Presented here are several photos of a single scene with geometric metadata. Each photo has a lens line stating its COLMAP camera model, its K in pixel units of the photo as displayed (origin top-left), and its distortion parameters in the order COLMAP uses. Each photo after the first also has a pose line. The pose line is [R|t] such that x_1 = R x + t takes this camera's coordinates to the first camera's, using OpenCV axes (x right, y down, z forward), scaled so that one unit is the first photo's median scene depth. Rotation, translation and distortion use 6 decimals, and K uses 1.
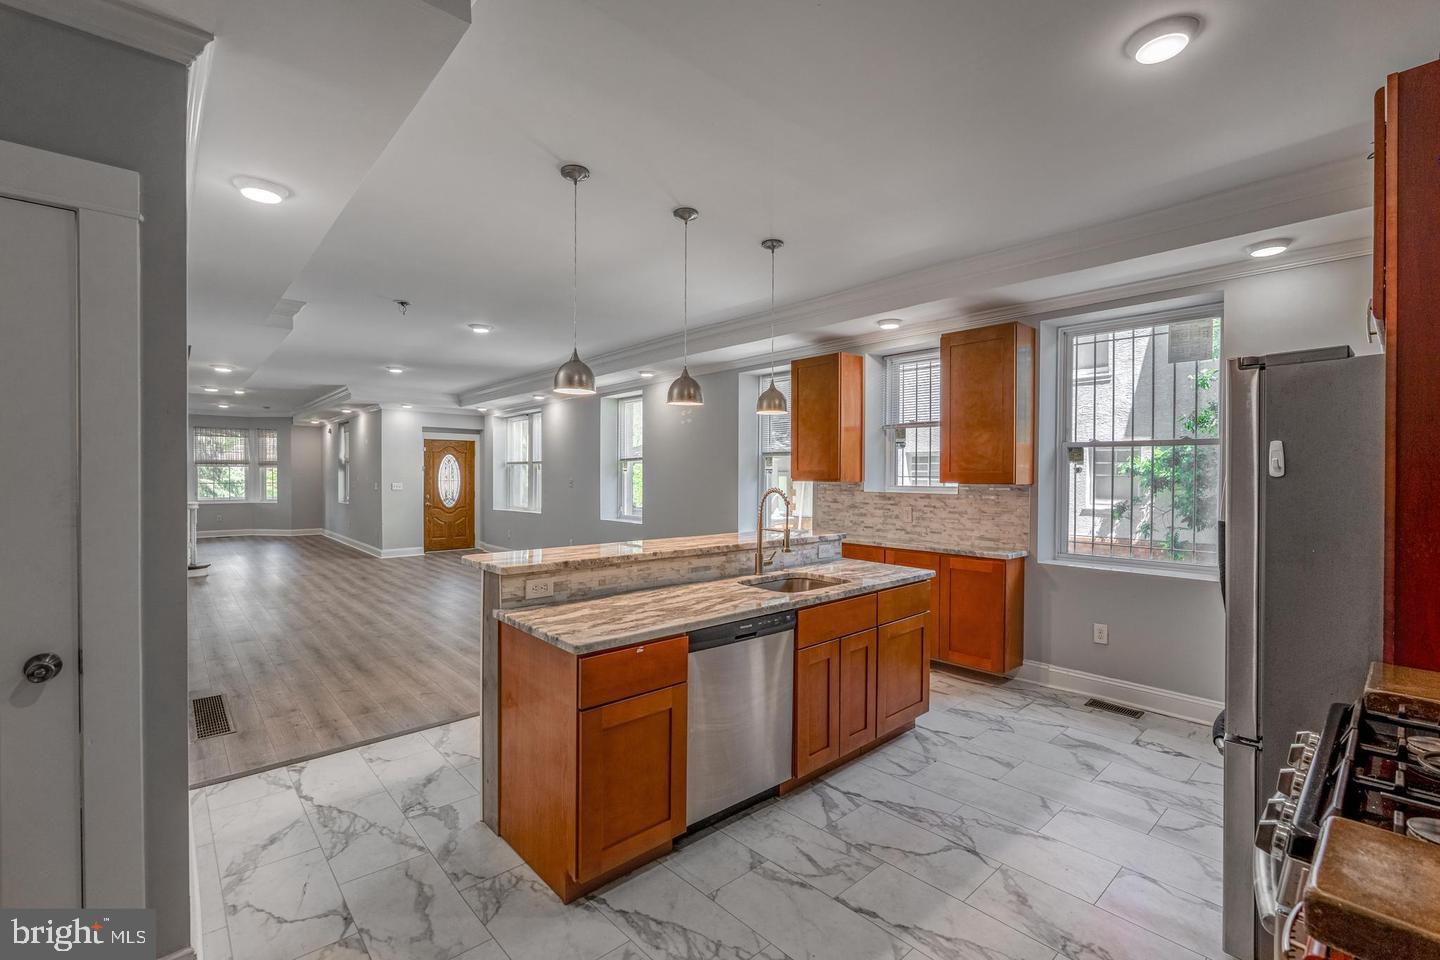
lens RADIAL K [[628.4, 0, 720.0], [0, 628.4, 480.0], [0, 0, 1]] dist [-0.005134, -0.000314]
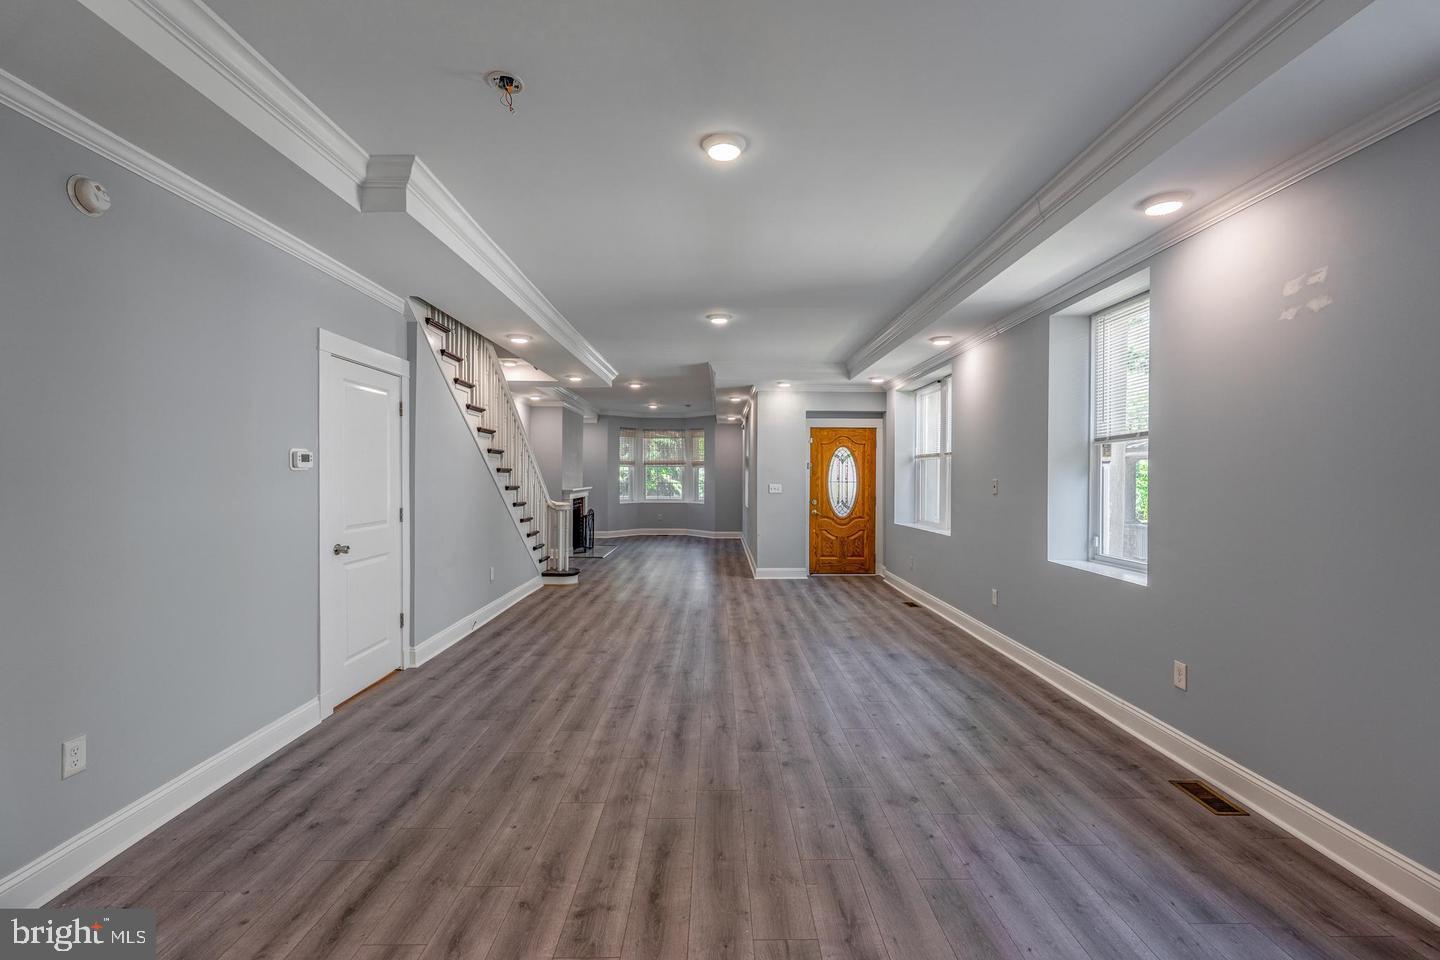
lens RADIAL K [[632.4, 0, 720.0], [0, 632.4, 480.0], [0, 0, 1]] dist [-0.003119, 0.000206]
pose [[0.749311, 0.004388, -0.662204, -0.041894], [-0.006731, 0.999977, -0.000991, 0.000700], [0.662184, 0.005200, 0.749323, 0.353257]]
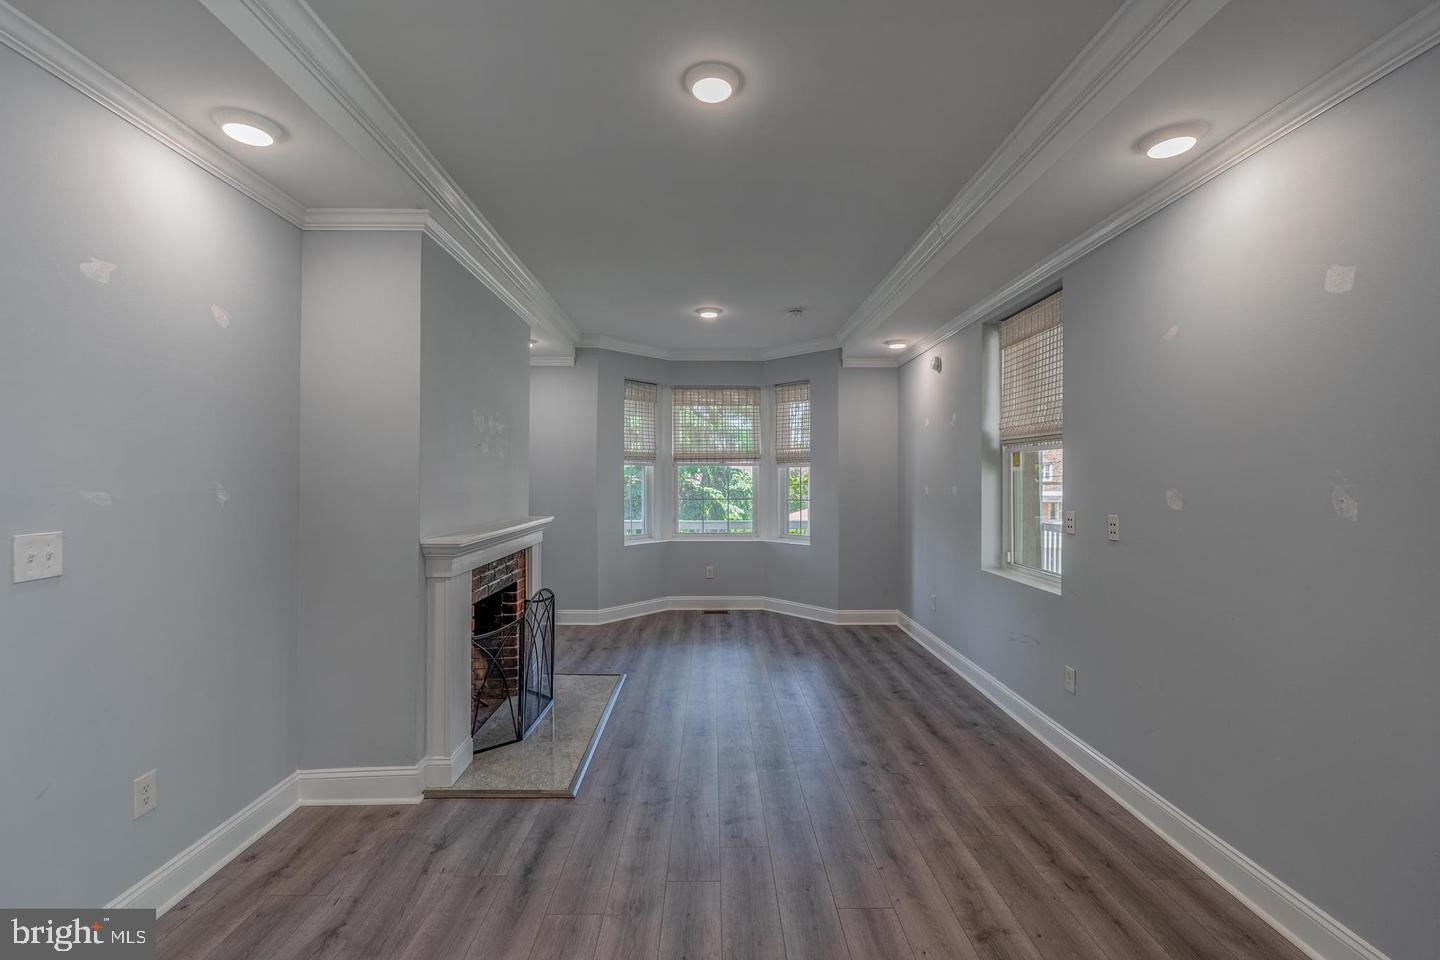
lens RADIAL K [[628.4, 0, 720.0], [0, 628.4, 480.0], [0, 0, 1]] dist [-0.005134, -0.000314]
pose [[0.756225, -0.000369, -0.654311, -0.594134], [-0.002619, 0.999990, -0.003591, -0.010357], [0.654306, 0.004429, 0.756217, 0.795746]]
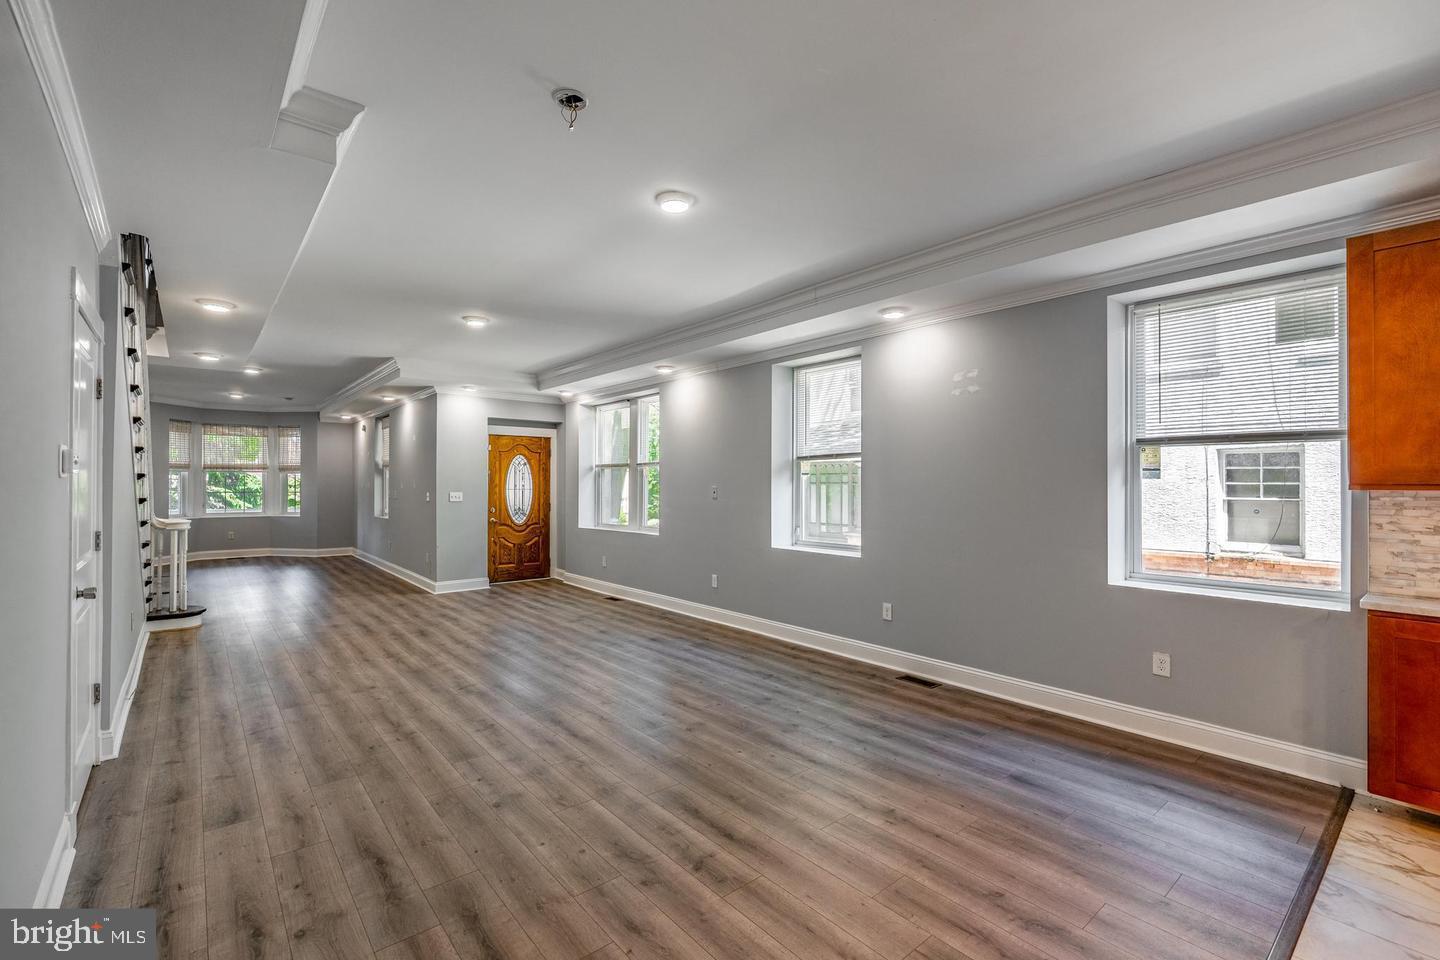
lens RADIAL K [[634.6, 0, 704.4], [0, 634.6, 477.8], [0, 0, 1]] dist [-0.004628, -0.000023]
pose [[0.998877, -0.000874, -0.047379, -0.178503], [0.000075, 0.999858, -0.016875, 0.000297], [0.047387, 0.016853, 0.998734, 0.252900]]
